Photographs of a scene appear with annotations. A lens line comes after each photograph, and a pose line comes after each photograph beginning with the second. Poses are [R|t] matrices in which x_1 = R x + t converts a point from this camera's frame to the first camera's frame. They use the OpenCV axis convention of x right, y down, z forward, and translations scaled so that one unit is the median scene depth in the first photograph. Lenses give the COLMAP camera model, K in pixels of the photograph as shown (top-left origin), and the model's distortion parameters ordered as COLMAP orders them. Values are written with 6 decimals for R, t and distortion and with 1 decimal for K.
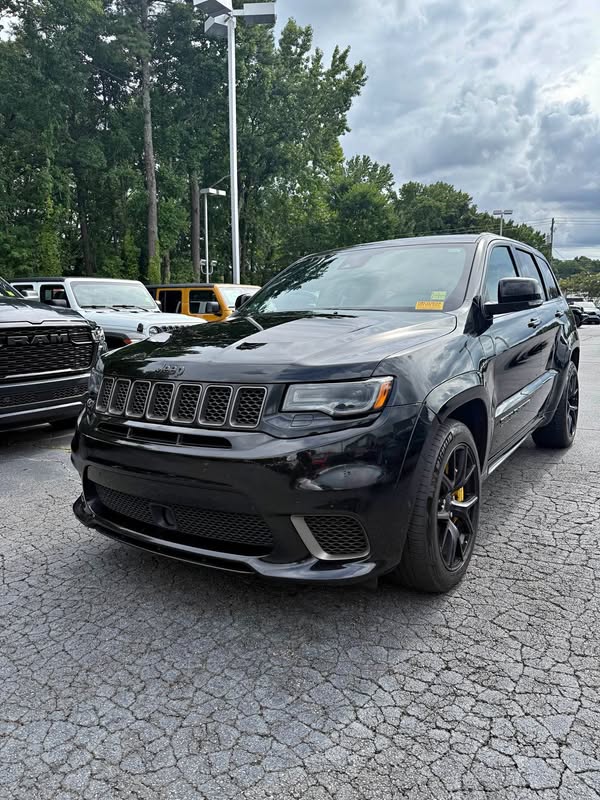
lens RADIAL K [[581.7, 0, 300.0], [0, 581.7, 400.0], [0, 0, 1]] dist [0.029057, -0.000485]
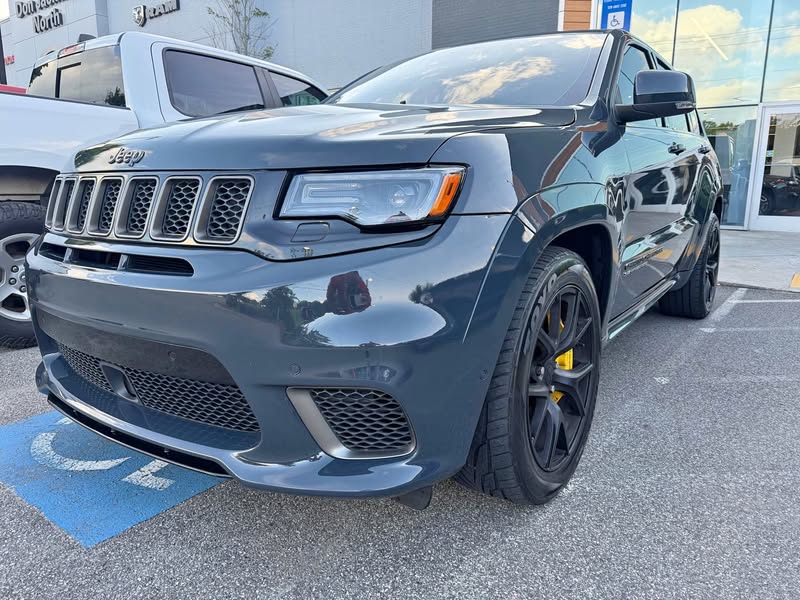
lens RADIAL K [[581.7, 0, 428.5], [0, 581.7, 301.6], [0, 0, 1]] dist [0.029057, -0.000485]
pose [[0.999604, 0.026335, 0.009868, 0.116537], [-0.026918, 0.997555, 0.064501, 0.060371], [-0.008146, -0.064741, 0.997869, 0.366059]]
